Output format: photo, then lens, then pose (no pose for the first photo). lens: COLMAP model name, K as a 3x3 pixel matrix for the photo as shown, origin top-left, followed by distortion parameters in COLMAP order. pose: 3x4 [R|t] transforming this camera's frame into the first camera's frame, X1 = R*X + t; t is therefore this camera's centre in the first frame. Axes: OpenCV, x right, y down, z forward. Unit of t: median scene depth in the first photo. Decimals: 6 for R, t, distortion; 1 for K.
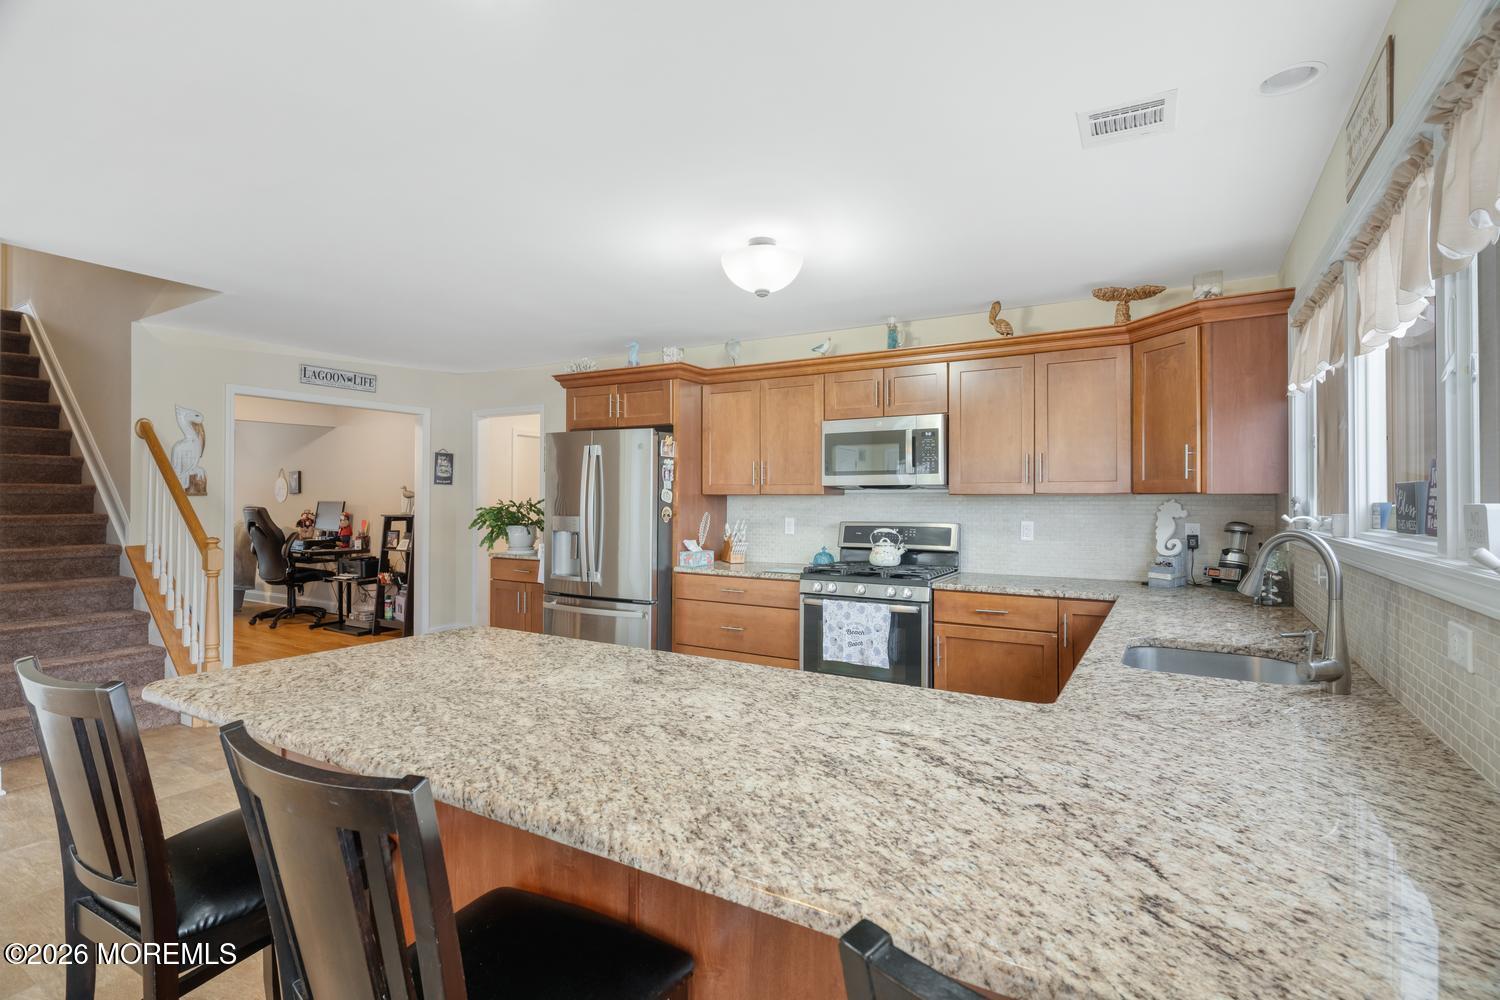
lens RADIAL K [[719.8, 0, 747.6], [0, 719.8, 498.6], [0, 0, 1]] dist [0.004672, 0.000426]
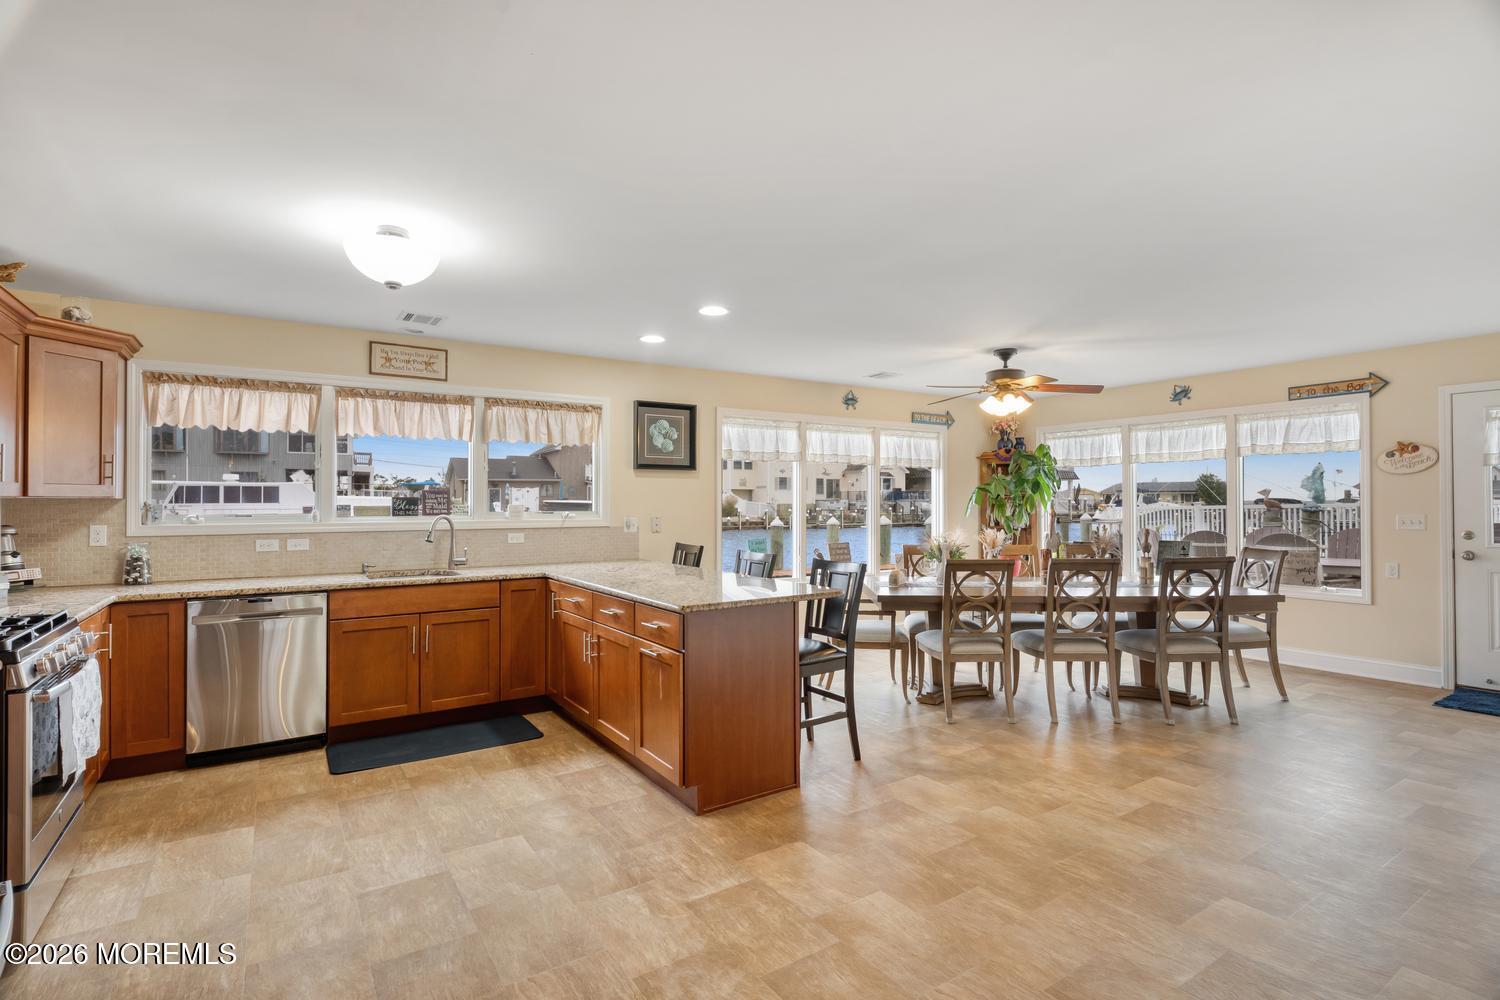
lens RADIAL K [[714.7, 0, 755.9], [0, 714.7, 494.2], [0, 0, 1]] dist [0.004321, -0.000682]
pose [[-0.901758, 0.004108, 0.432222, -0.593207], [-0.001675, 0.999914, -0.012998, -0.000243], [-0.432238, -0.012445, -0.901674, 1.193274]]
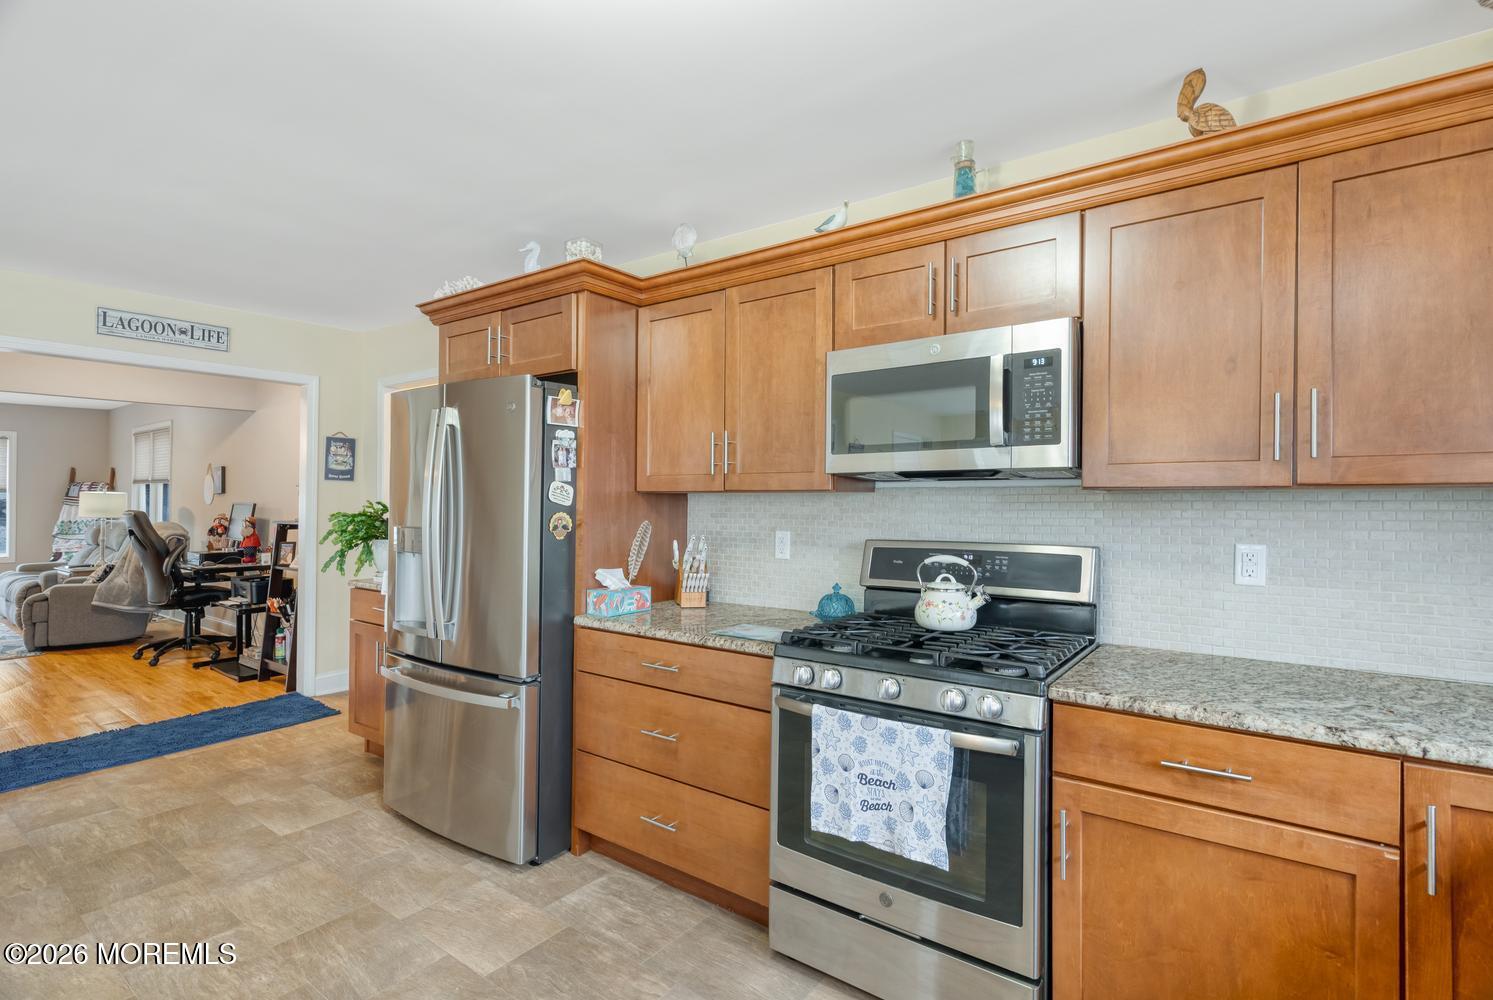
lens RADIAL K [[726.6, 0, 745.2], [0, 726.6, 512.2], [0, 0, 1]] dist [0.002095, -0.000015]
pose [[0.994804, 0.001547, -0.101793, 0.102259], [-0.000052, 0.999892, 0.014685, 0.002934], [0.101804, -0.014603, 0.994697, 0.475580]]
